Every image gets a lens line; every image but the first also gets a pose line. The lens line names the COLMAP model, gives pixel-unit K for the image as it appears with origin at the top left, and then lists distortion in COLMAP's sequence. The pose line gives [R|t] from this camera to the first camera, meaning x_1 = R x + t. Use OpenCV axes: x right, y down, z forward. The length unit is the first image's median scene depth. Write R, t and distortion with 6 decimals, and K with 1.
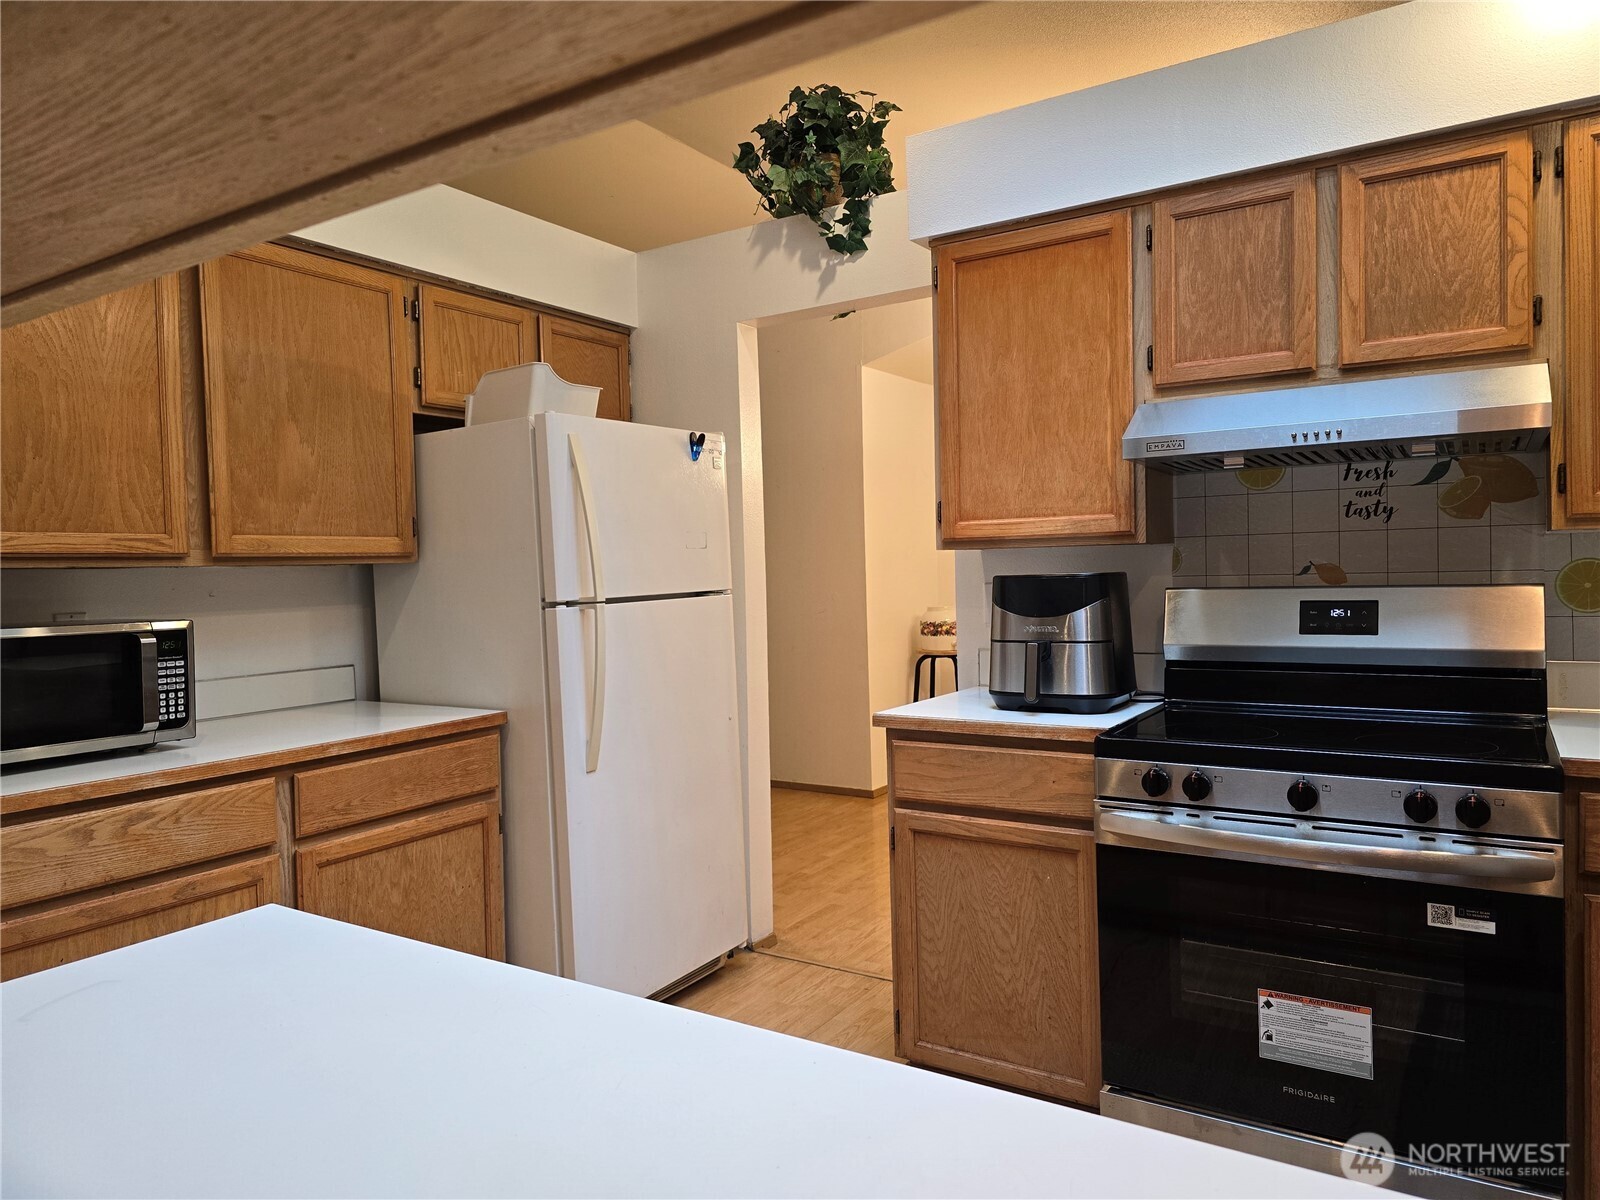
lens RADIAL K [[1068.3, 0, 786.6], [0, 1068.3, 596.9], [0, 0, 1]] dist [0.045860, -0.037142]
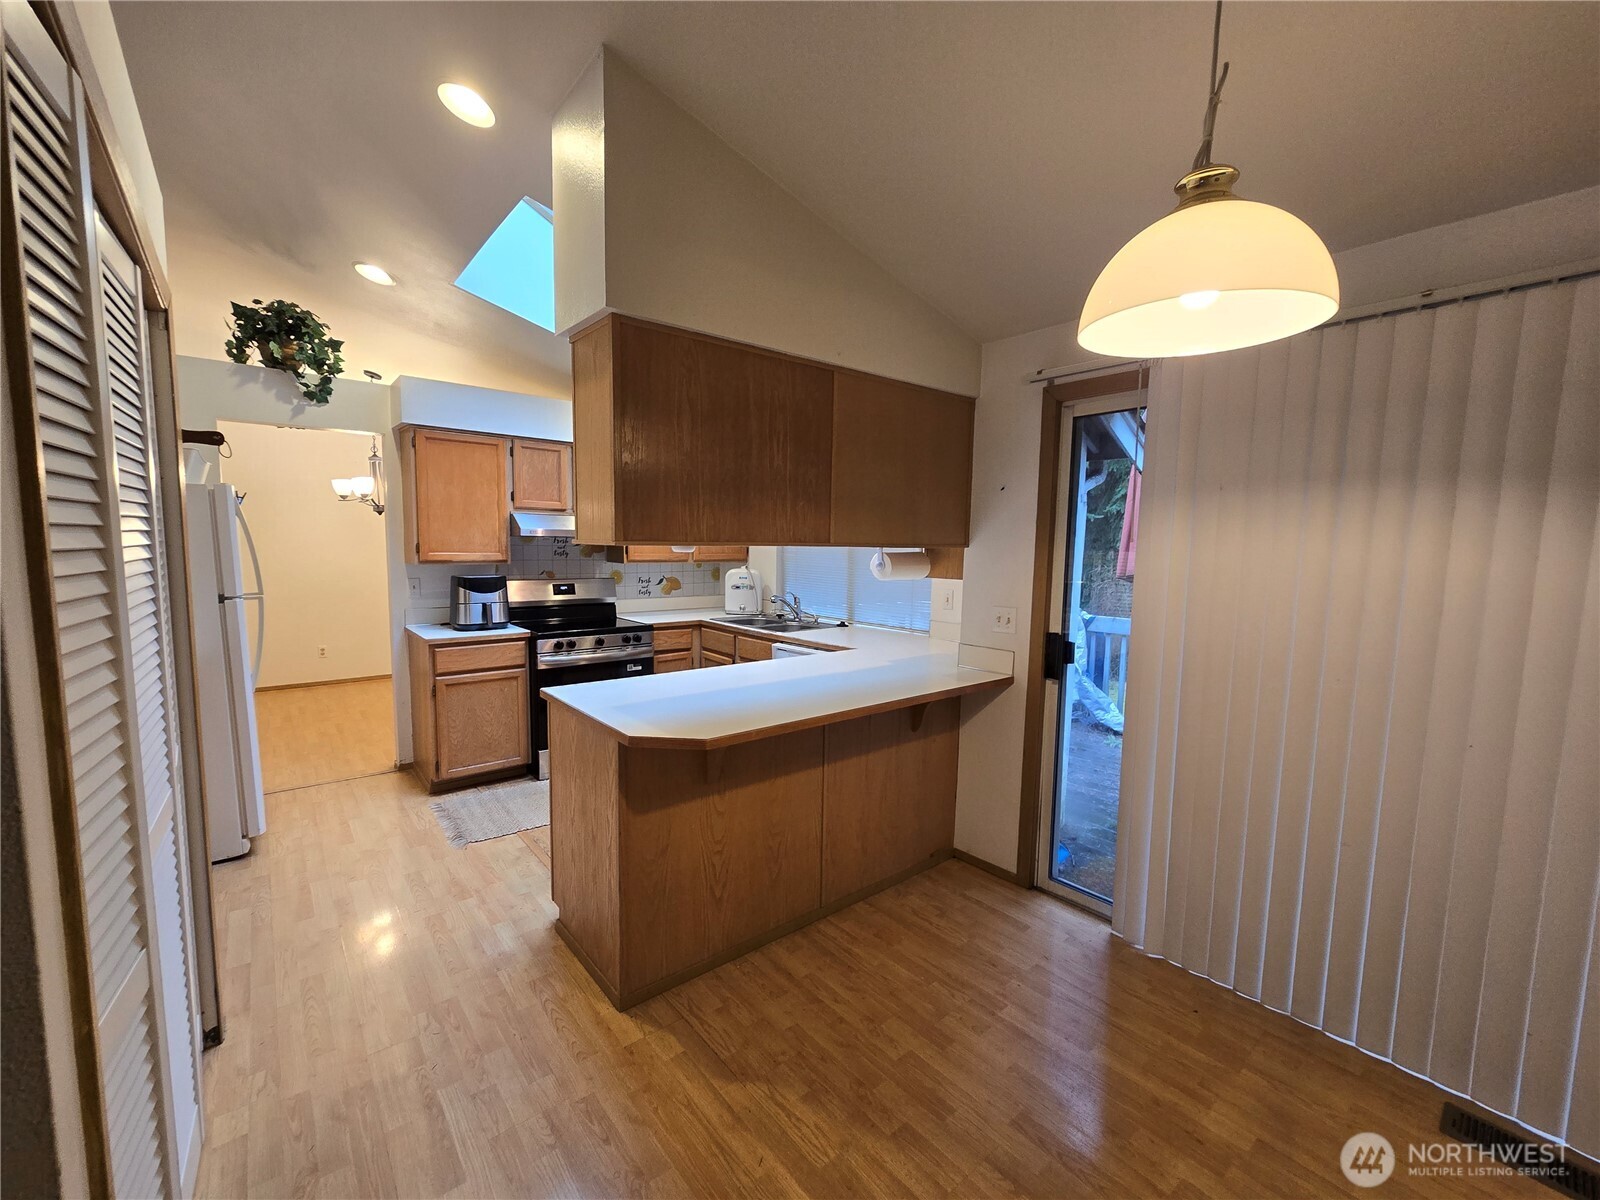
lens RADIAL K [[659.9, 0, 798.1], [0, 659.9, 605.2], [0, 0, 1]] dist [0.000937, 0.000197]
pose [[0.303641, -0.061655, 0.950790, -1.034907], [-0.000077, 0.997903, 0.064735, -0.055373], [-0.952787, -0.019729, 0.302999, -0.194346]]
